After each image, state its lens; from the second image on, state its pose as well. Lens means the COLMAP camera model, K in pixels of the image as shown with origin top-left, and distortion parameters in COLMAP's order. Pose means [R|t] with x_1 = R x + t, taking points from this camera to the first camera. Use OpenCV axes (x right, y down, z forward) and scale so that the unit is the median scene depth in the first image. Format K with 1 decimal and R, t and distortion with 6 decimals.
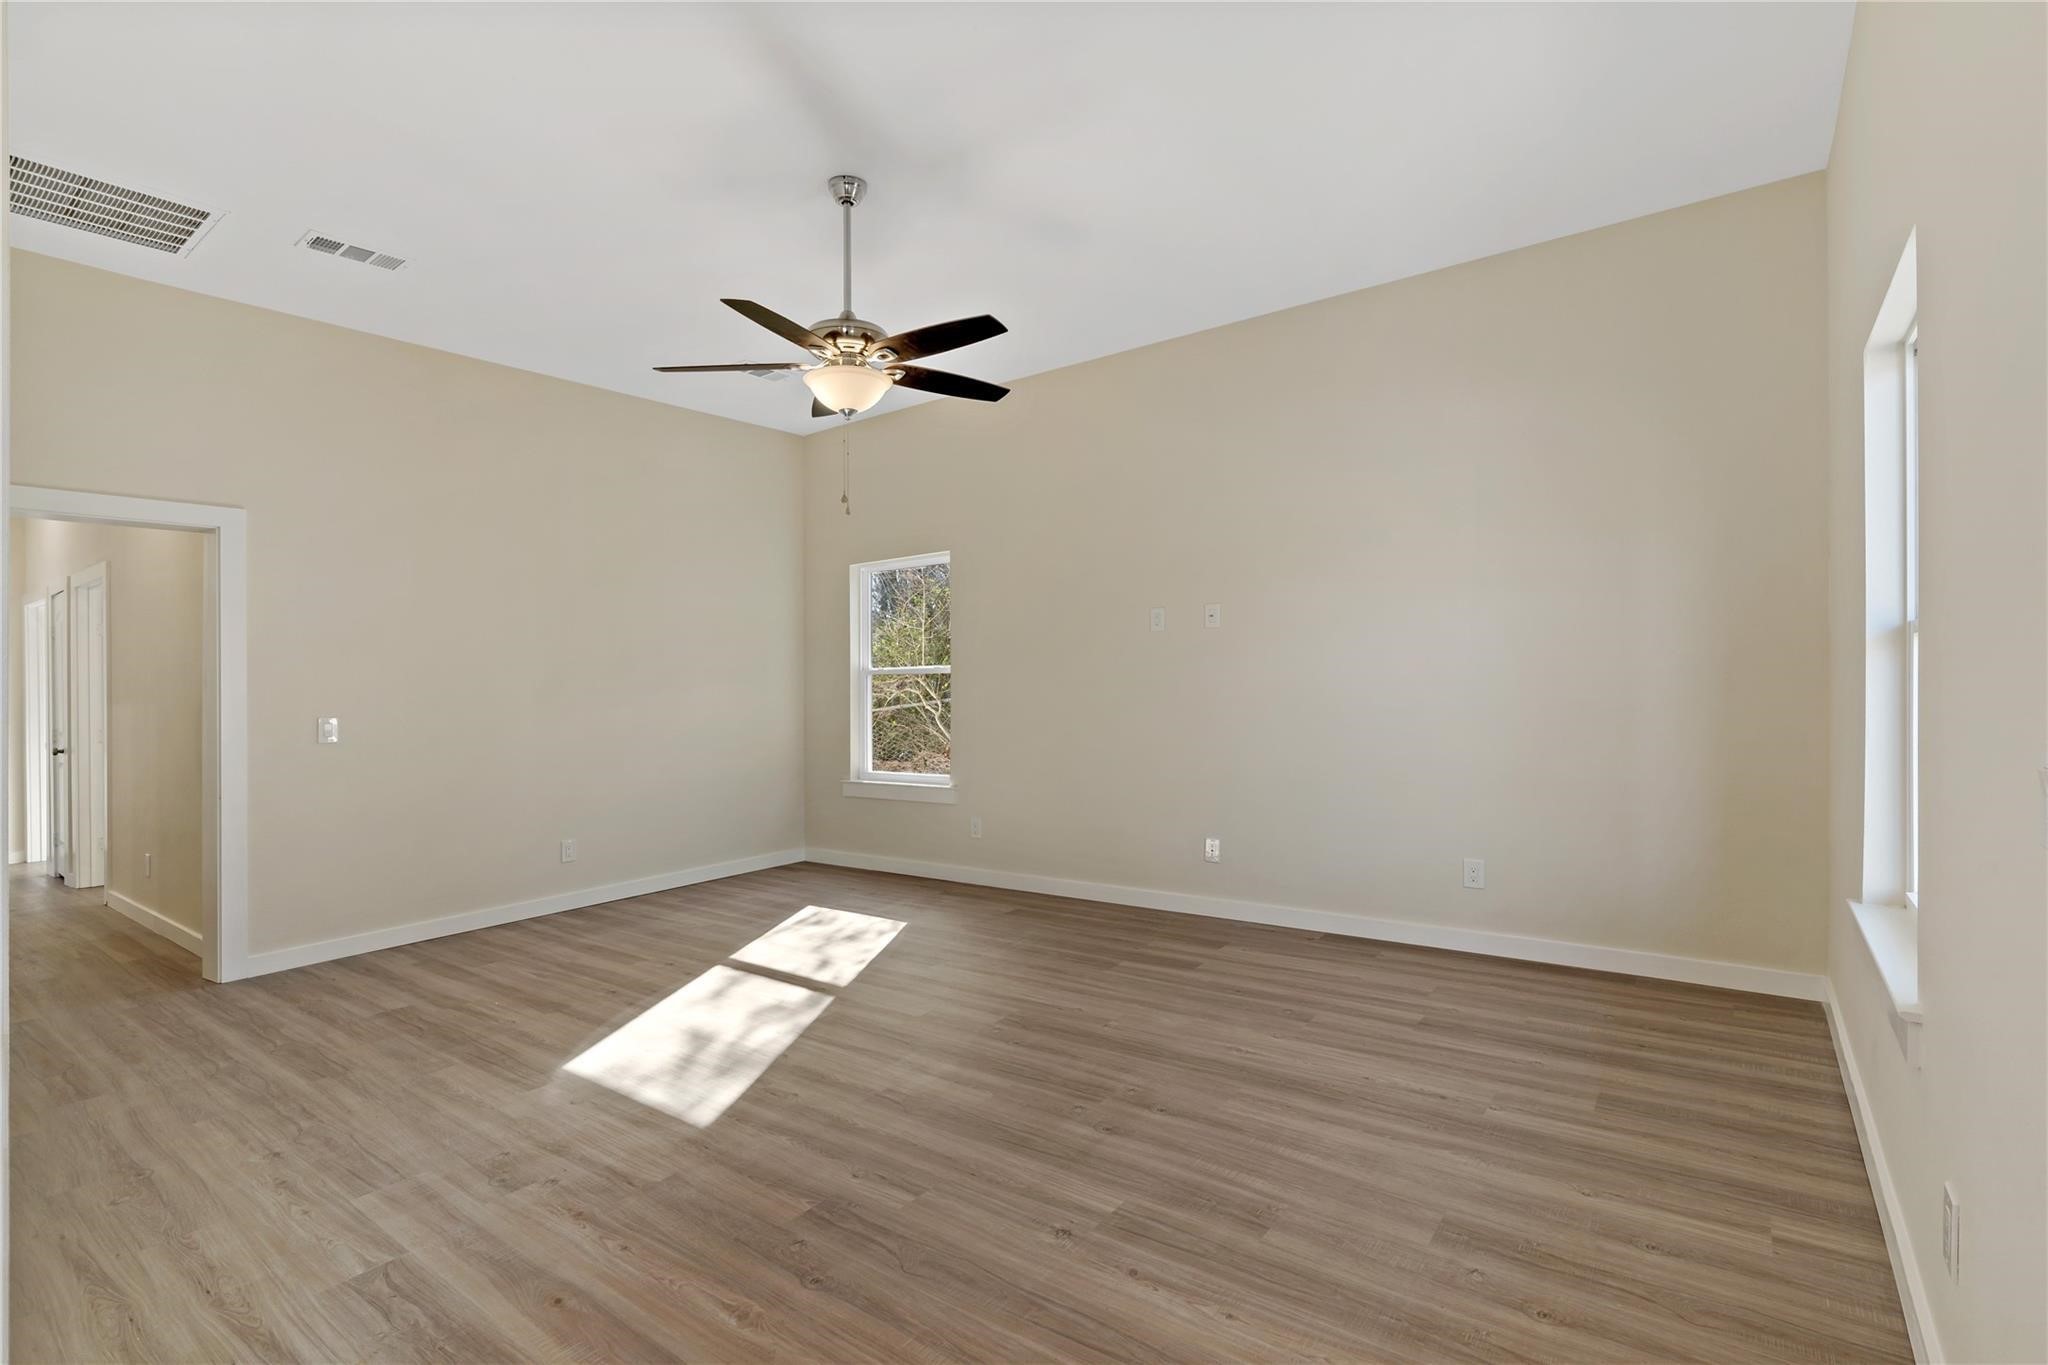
lens RADIAL K [[929.7, 0, 969.2], [0, 929.7, 677.7], [0, 0, 1]] dist [-0.010373, 0.006080]
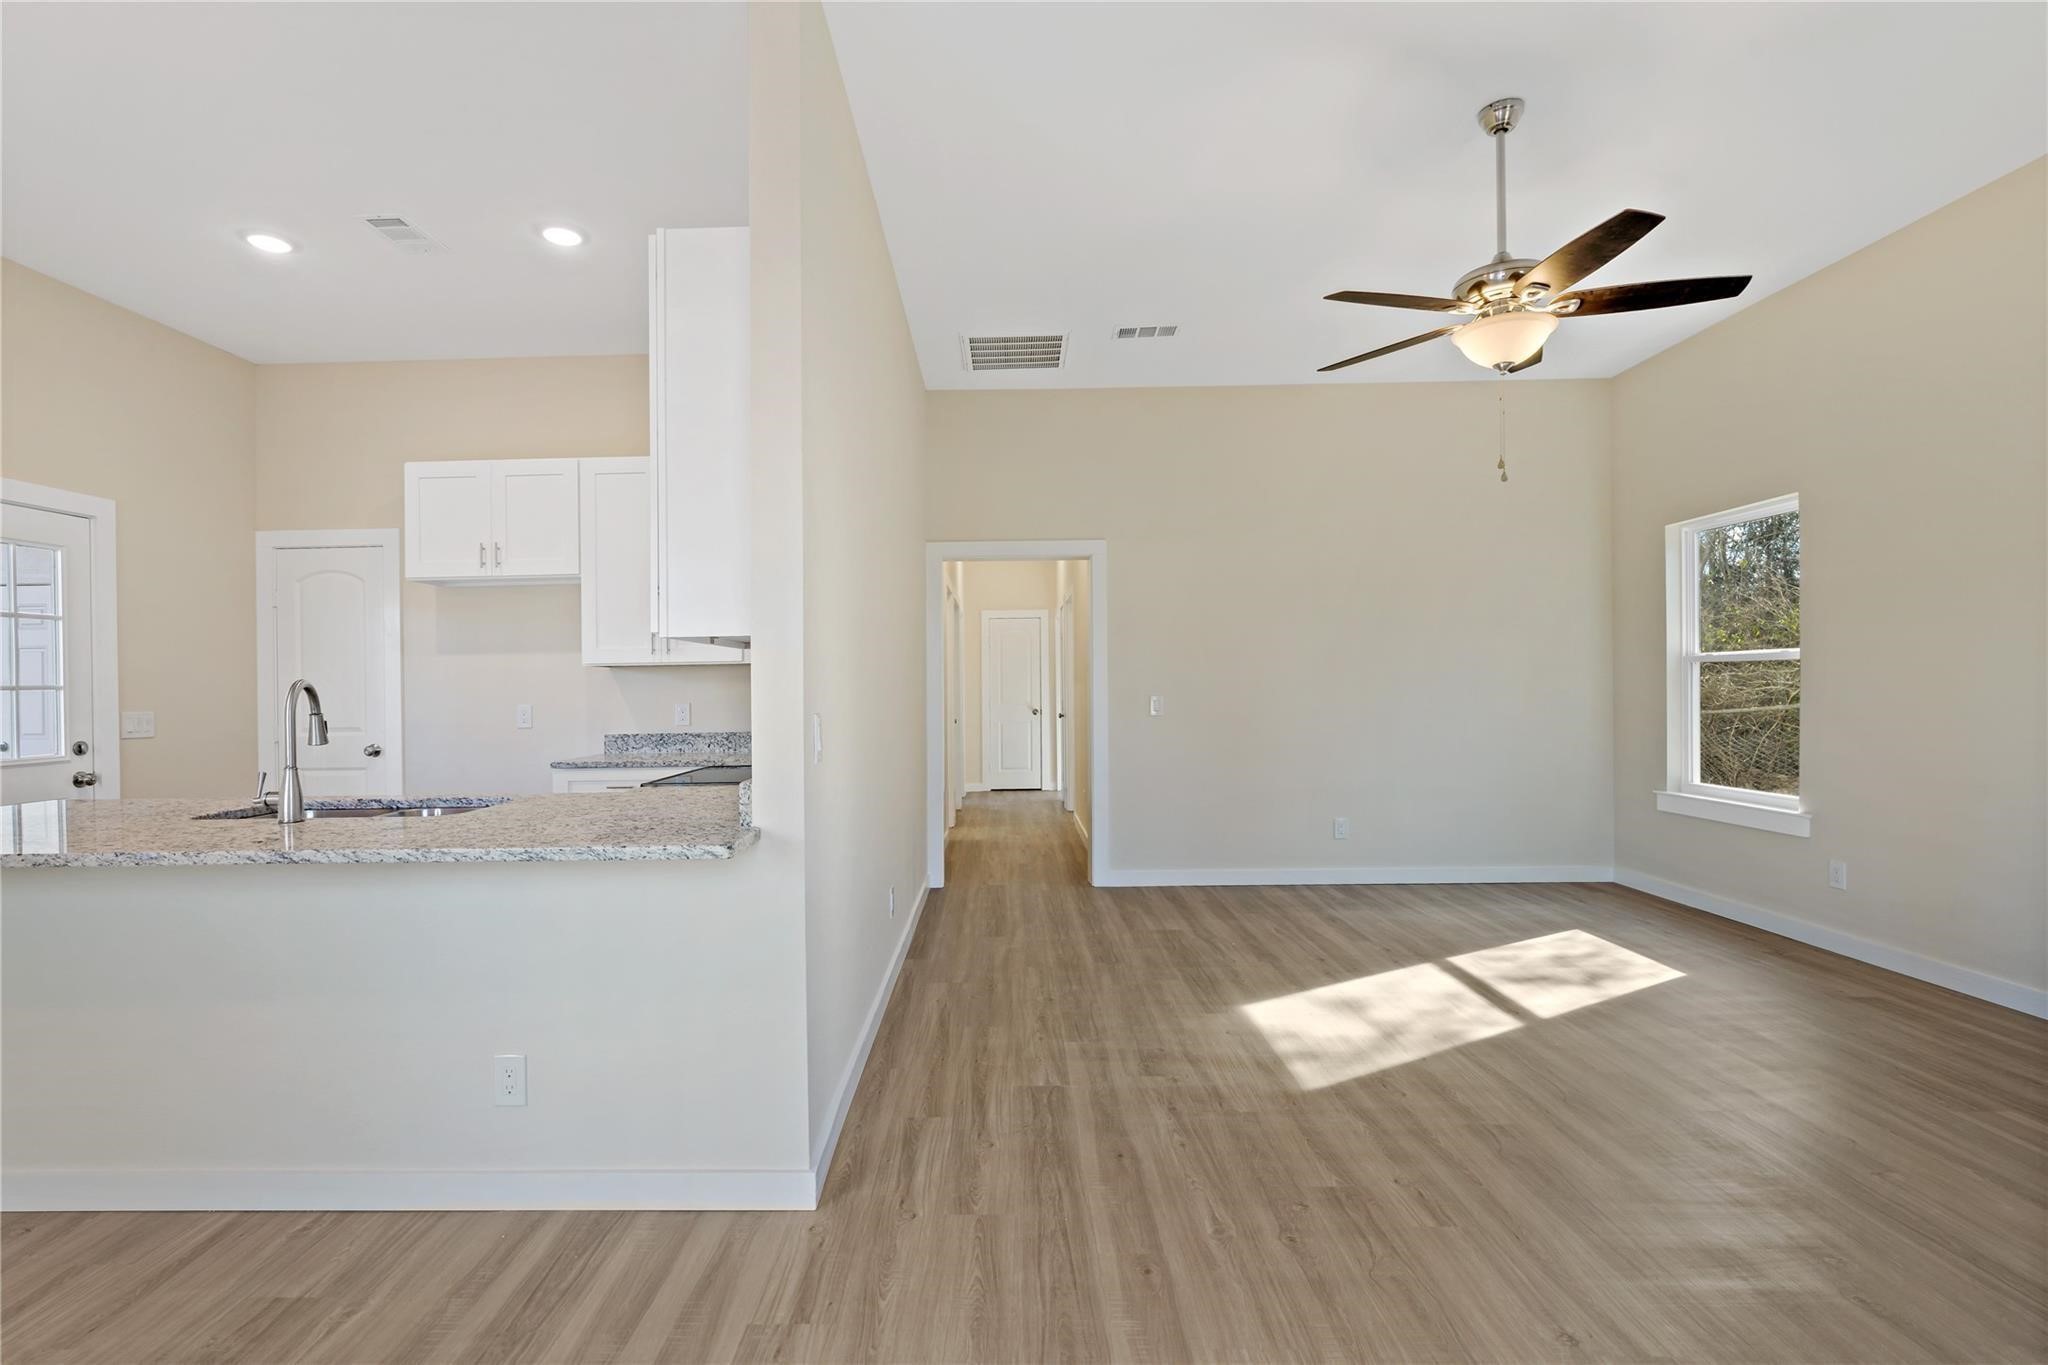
lens RADIAL K [[929.7, 0, 969.2], [0, 929.7, 677.7], [0, 0, 1]] dist [-0.010373, 0.006080]
pose [[0.585056, 0.011540, -0.810910, 0.301133], [-0.001787, 0.999915, 0.012940, 0.002723], [0.810991, -0.006122, 0.585027, 0.063108]]
